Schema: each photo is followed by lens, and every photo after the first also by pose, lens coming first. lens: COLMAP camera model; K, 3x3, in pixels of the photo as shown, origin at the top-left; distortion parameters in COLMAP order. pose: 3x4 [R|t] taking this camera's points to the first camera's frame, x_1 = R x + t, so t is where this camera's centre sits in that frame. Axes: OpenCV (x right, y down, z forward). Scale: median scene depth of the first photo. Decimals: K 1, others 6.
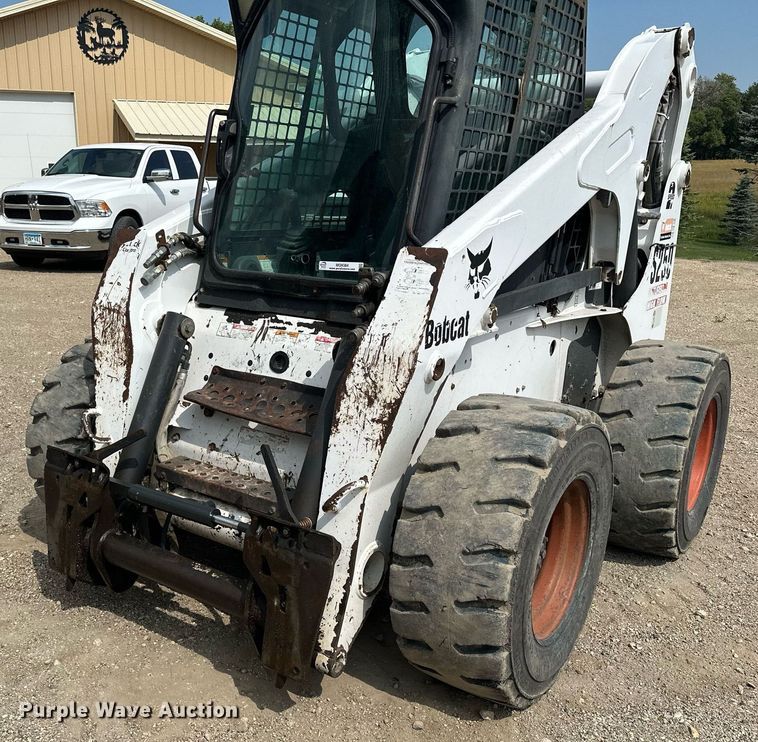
lens RADIAL K [[800.9, 0, 278.2], [0, 800.9, 421.1], [0, 0, 1]] dist [0.118998, -0.160265]
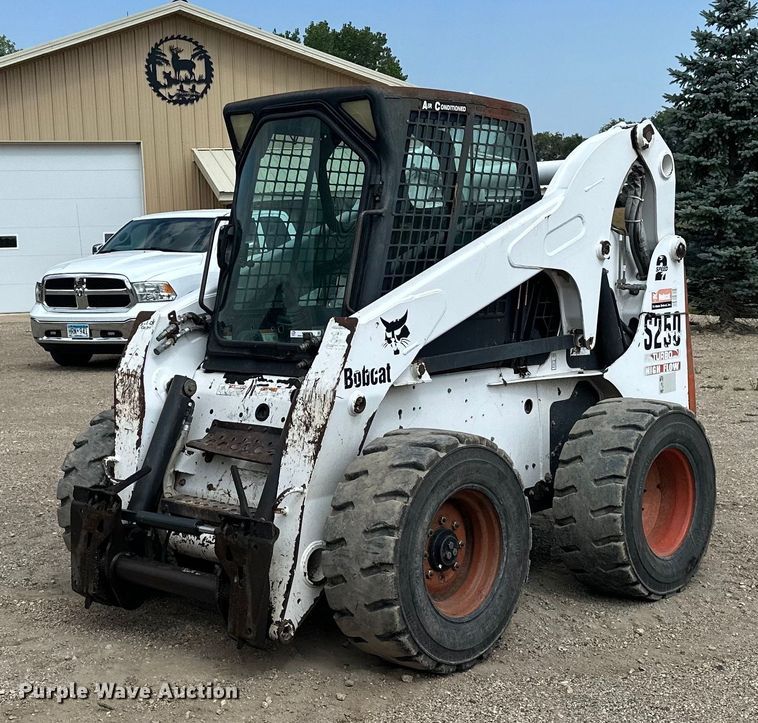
lens RADIAL K [[1257.6, 0, 334.2], [0, 1257.6, 361.1], [0, 0, 1]] dist [0.184924, -0.136157]
pose [[0.995565, -0.024406, -0.090852, 0.285377], [0.006503, 0.981305, -0.192351, 0.218629], [0.093848, 0.190907, 0.977111, -0.874691]]
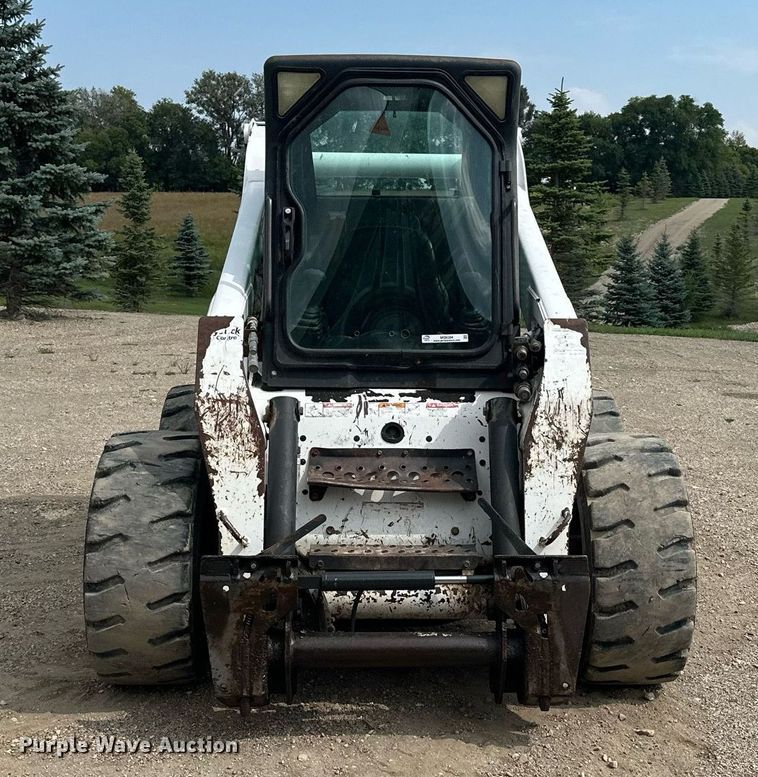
lens RADIAL K [[1177.7, 0, 393.3], [0, 1177.7, 356.1], [0, 0, 1]] dist [0.156290, -0.105481]
pose [[0.766633, -0.073883, 0.637820, -0.955696], [0.180070, 0.978233, -0.103122, -0.013251], [-0.616318, 0.193909, 0.763250, -0.178550]]
